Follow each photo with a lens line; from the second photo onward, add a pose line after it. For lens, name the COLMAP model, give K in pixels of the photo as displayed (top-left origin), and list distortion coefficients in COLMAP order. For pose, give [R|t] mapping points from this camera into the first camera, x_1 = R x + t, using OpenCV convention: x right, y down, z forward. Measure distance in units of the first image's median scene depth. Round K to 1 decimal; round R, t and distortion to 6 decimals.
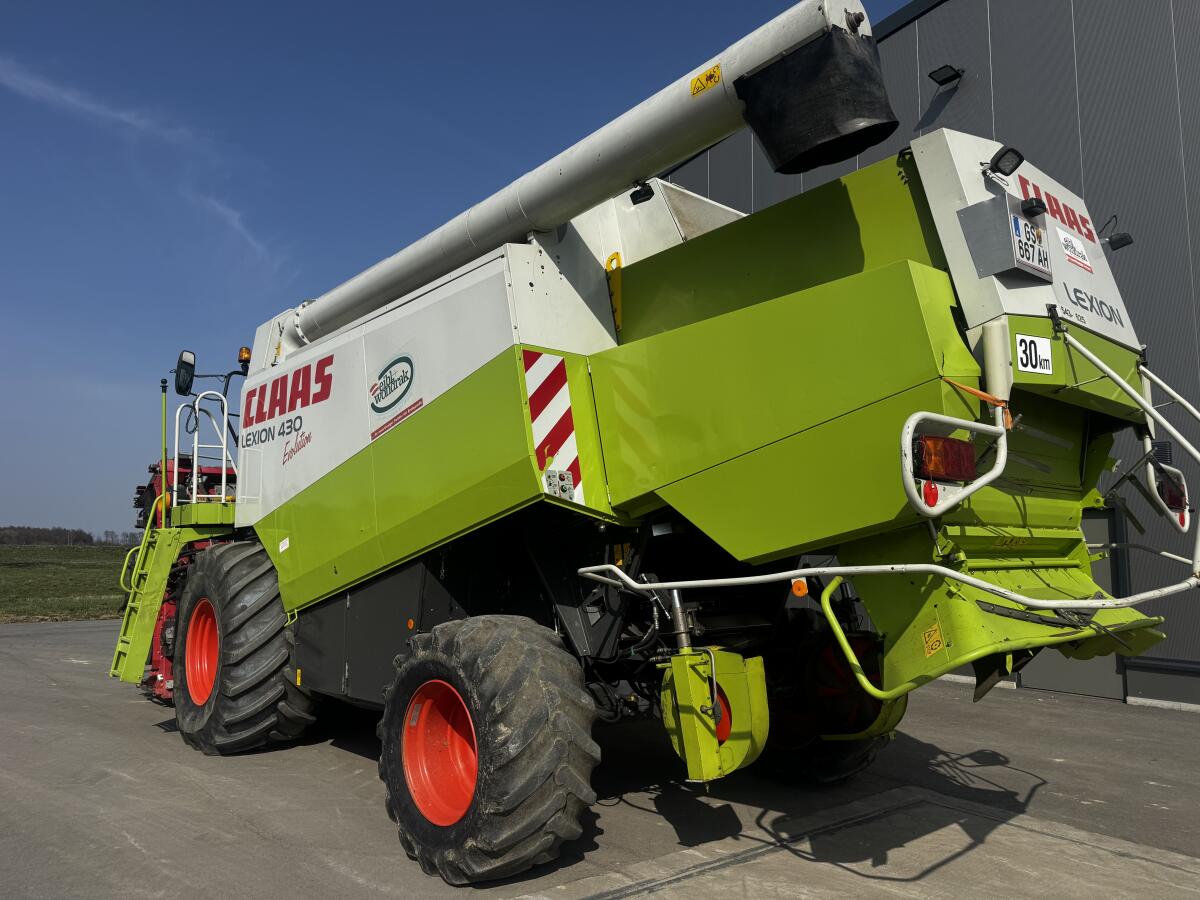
lens RADIAL K [[841.2, 0, 600.0], [0, 841.2, 450.0], [0, 0, 1]] dist [0.045134, -0.043170]
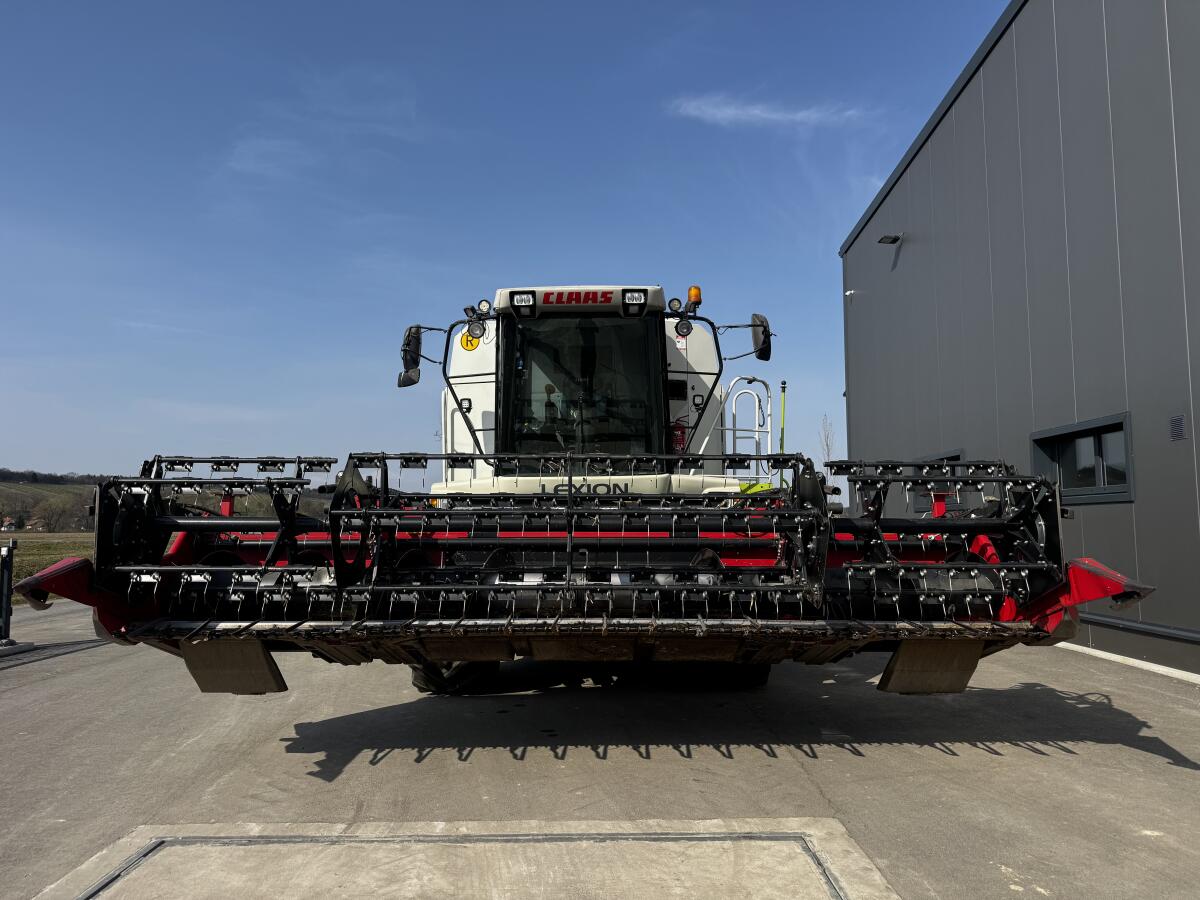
lens RADIAL K [[841.2, 0, 600.0], [0, 841.2, 450.0], [0, 0, 1]] dist [0.045134, -0.043170]
pose [[0.776768, -0.076575, -0.625114, 0.914201], [0.093545, 0.995599, -0.005719, 0.048507], [0.622801, -0.054034, 0.780512, 0.342099]]
